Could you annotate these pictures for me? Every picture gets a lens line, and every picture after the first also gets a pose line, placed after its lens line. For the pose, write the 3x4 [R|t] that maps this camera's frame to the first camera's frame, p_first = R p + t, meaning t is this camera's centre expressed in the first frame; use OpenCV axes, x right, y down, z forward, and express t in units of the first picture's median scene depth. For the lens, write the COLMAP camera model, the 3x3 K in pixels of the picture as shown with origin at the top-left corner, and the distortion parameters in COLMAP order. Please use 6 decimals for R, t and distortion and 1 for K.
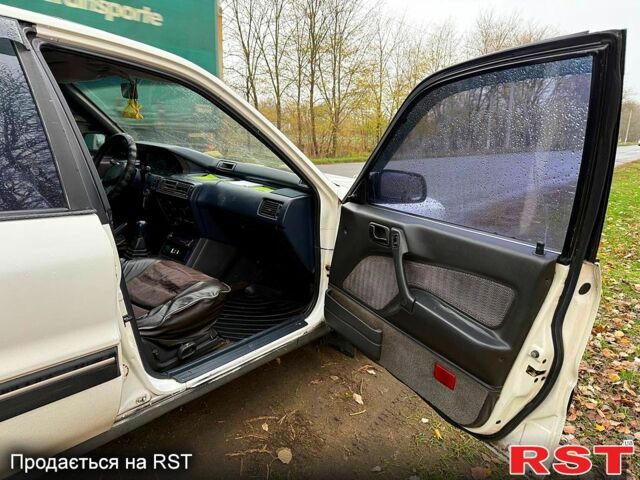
lens RADIAL K [[450.1, 0, 321.2], [0, 450.1, 250.0], [0, 0, 1]] dist [0.006484, 0.000015]
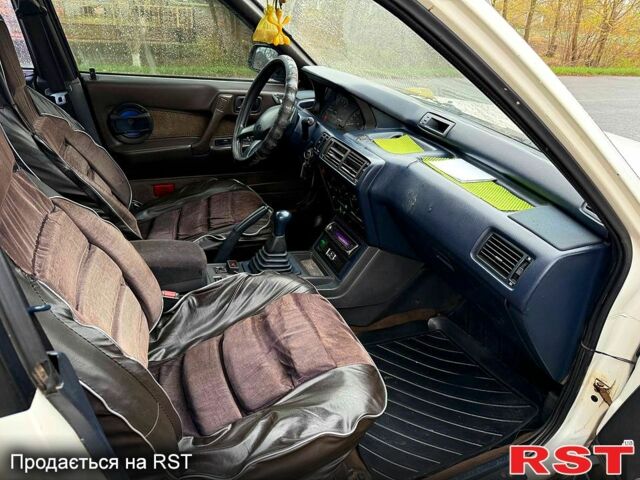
lens RADIAL K [[409.7, 0, 320.0], [0, 409.7, 240.0], [0, 0, 1]] dist [0.060096, -0.072688]
pose [[0.878553, 0.229502, -0.418895, -0.089631], [-0.127395, 0.957822, 0.257580, -0.171497], [0.460342, -0.172933, 0.870735, 0.469102]]
